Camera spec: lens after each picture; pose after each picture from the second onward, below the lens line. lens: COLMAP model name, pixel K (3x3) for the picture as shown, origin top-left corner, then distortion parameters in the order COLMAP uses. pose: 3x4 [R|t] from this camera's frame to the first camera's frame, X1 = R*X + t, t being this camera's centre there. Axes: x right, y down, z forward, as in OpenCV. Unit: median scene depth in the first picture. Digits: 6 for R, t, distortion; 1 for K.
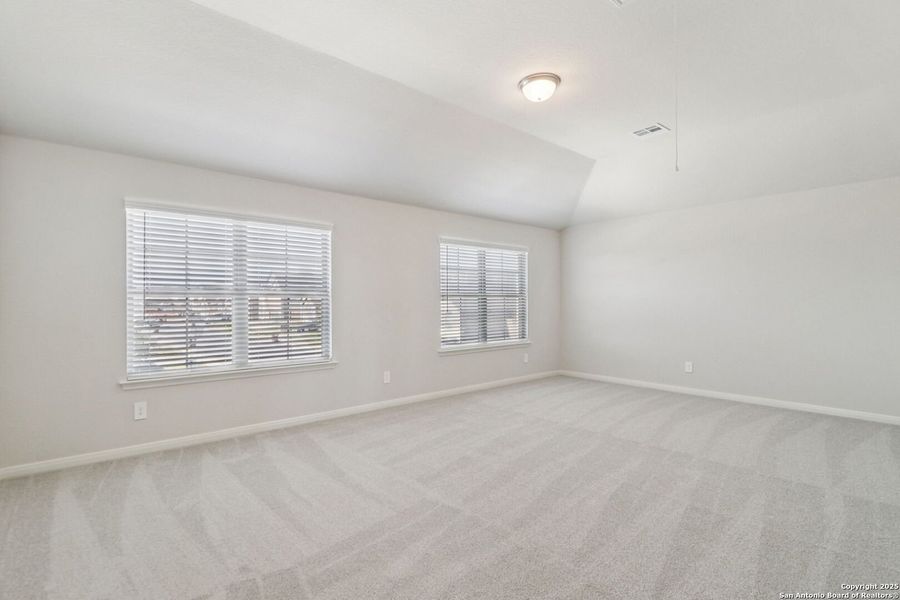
lens RADIAL K [[430.6, 0, 432.5], [0, 430.6, 301.9], [0, 0, 1]] dist [0.011120, -0.011041]
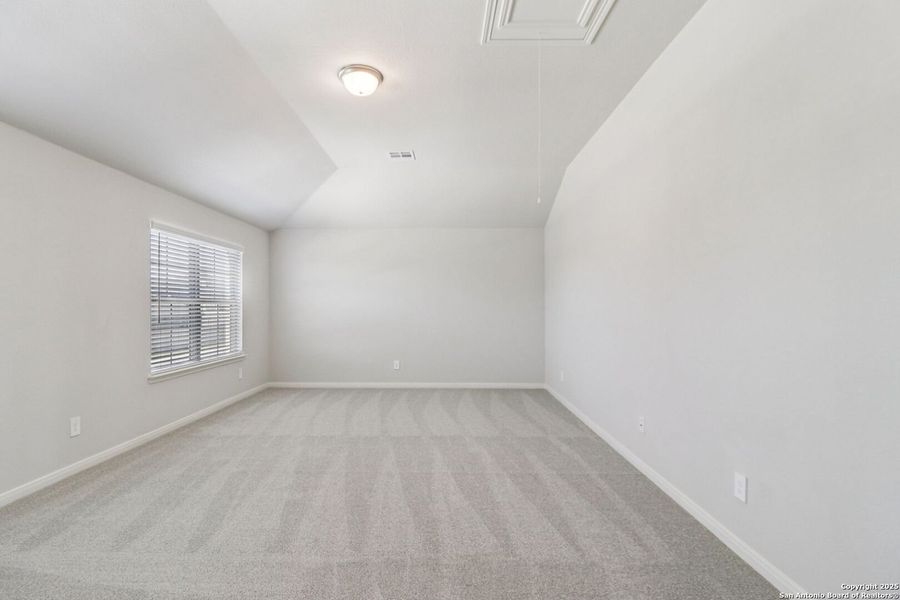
lens RADIAL K [[430.6, 0, 432.5], [0, 430.6, 301.9], [0, 0, 1]] dist [0.011120, -0.011041]
pose [[0.656773, 0.012732, 0.753980, -0.268154], [-0.000440, 0.999864, -0.016501, 0.000150], [-0.754088, 0.010506, 0.656690, 0.196273]]
